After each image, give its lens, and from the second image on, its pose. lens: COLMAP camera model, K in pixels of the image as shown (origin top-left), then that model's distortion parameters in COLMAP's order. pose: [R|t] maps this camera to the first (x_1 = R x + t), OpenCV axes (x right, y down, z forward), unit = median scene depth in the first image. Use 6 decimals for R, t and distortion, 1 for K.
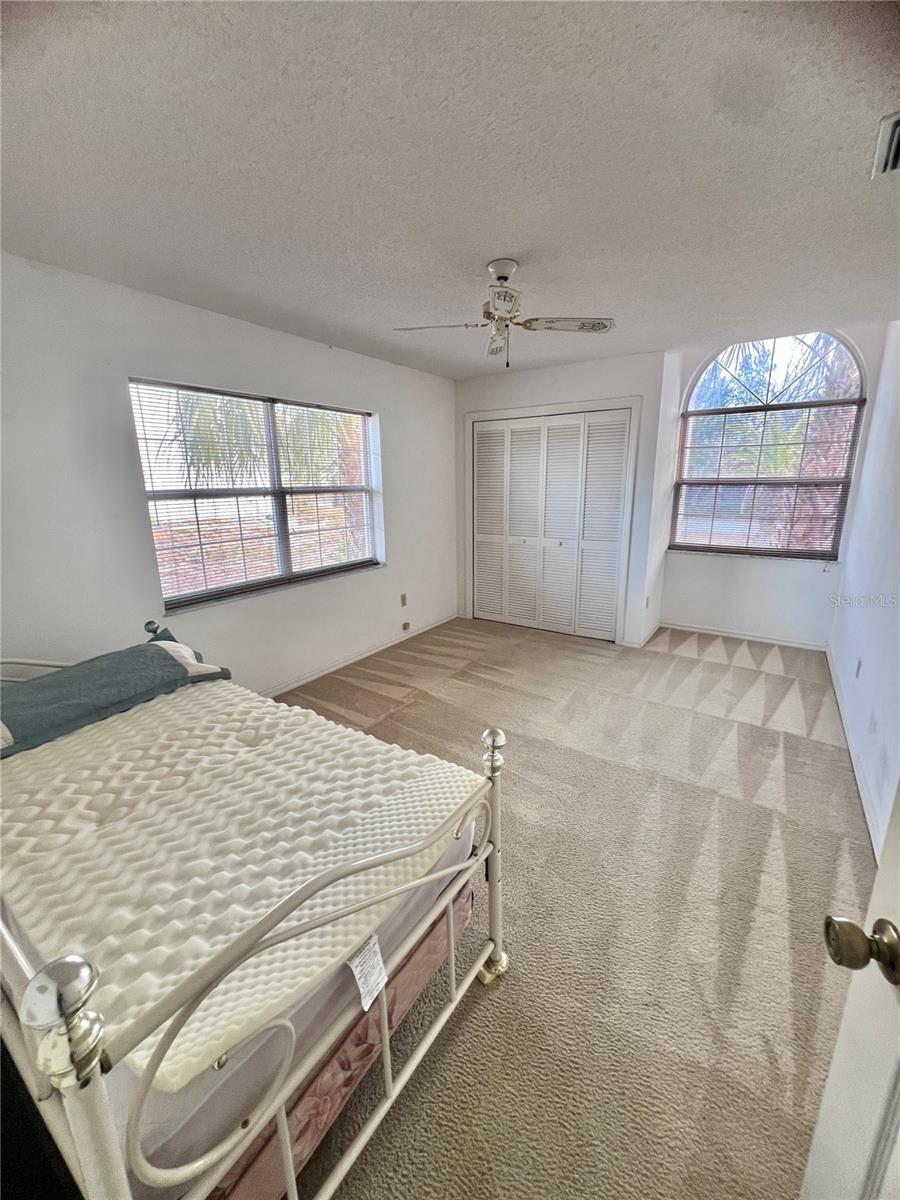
lens RADIAL K [[477.8, 0, 450.5], [0, 477.8, 595.5], [0, 0, 1]] dist [-0.000935, -0.000257]
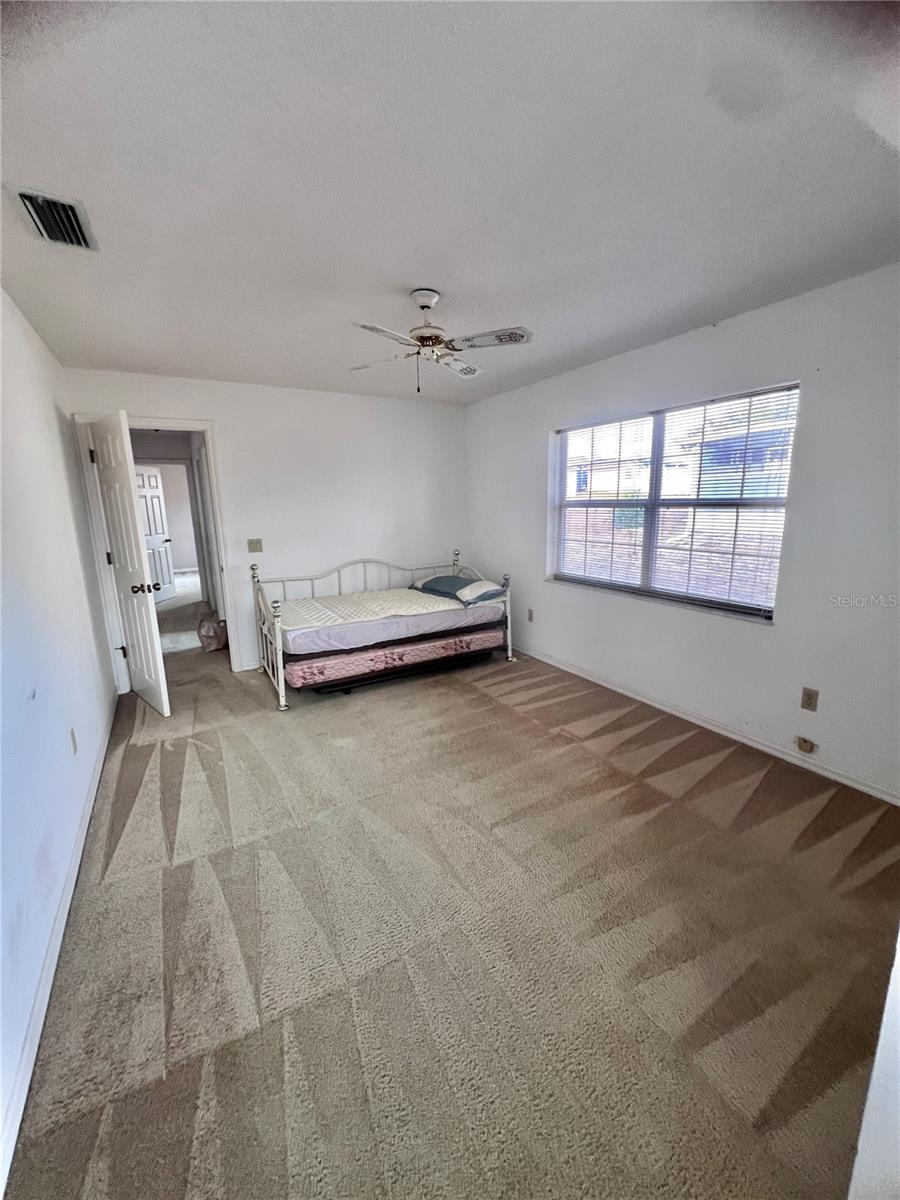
lens RADIAL K [[477.8, 0, 445.0], [0, 477.8, 596.9], [0, 0, 1]] dist [-0.000935, -0.000257]
pose [[-0.429419, 0.205192, -0.879486, 0.679515], [-0.183295, 0.933775, 0.307354, -0.240270], [0.884309, 0.293189, -0.363370, 0.950460]]
